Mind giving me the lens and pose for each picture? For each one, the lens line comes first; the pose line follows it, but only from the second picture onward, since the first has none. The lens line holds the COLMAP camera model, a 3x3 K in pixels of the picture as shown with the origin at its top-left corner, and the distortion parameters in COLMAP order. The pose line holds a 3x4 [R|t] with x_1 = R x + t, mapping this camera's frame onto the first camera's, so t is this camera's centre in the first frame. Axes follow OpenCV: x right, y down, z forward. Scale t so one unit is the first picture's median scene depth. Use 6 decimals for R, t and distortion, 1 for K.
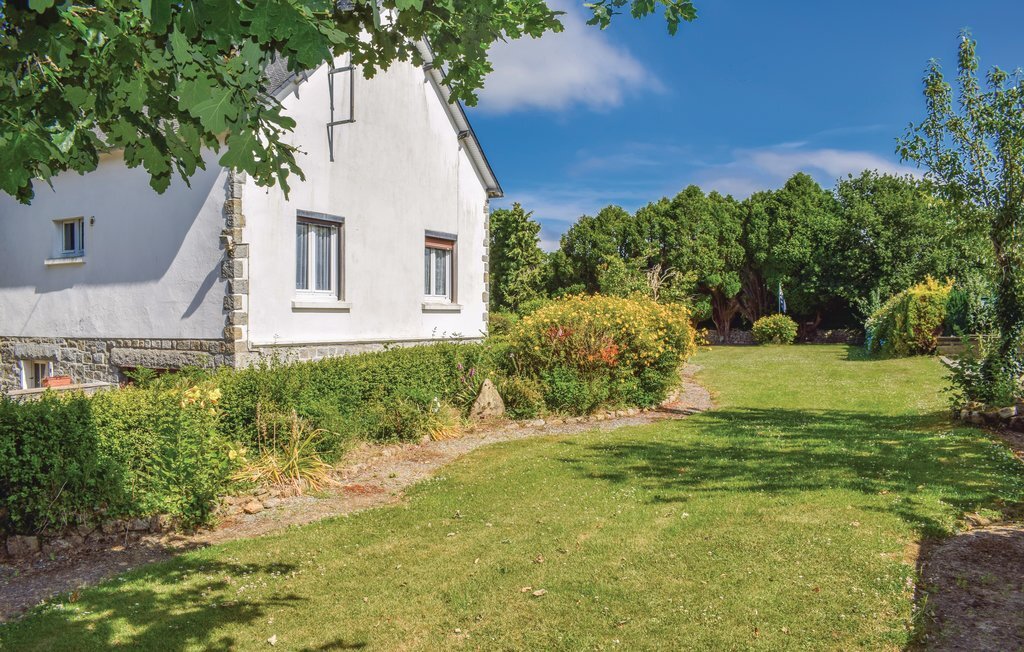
lens RADIAL K [[822.4, 0, 522.2], [0, 822.4, 331.0], [0, 0, 1]] dist [-0.071396, -0.018274]
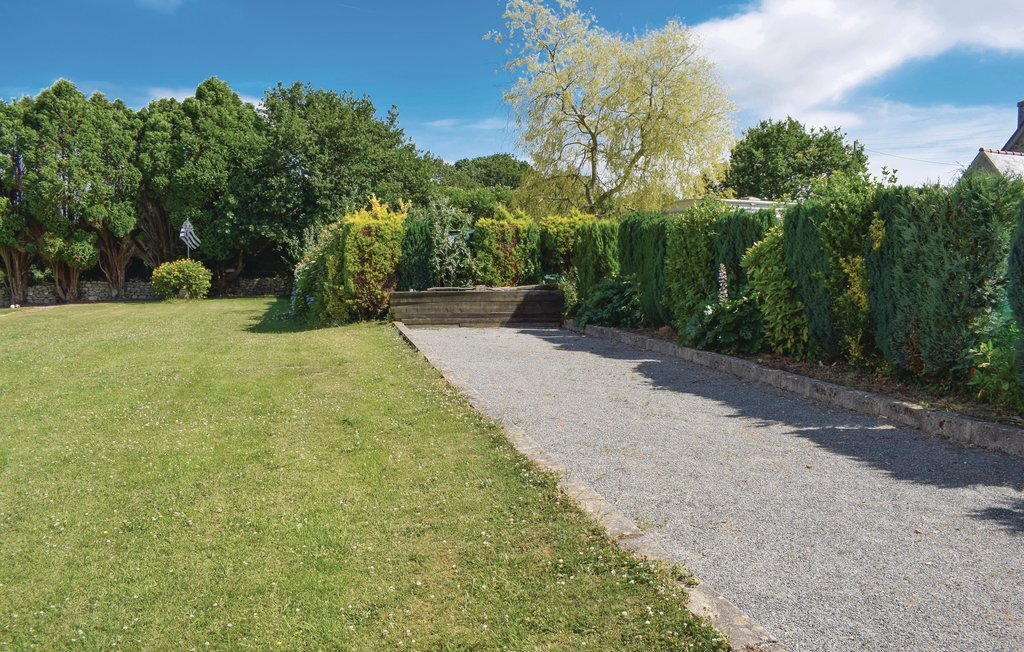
lens RADIAL K [[822.4, 0, 516.6], [0, 822.4, 335.3], [0, 0, 1]] dist [-0.071396, -0.018274]
pose [[0.797371, -0.058738, 0.600624, 0.104270], [0.015334, 0.996903, 0.077134, -0.003419], [-0.603295, -0.052294, 0.795802, 0.216079]]
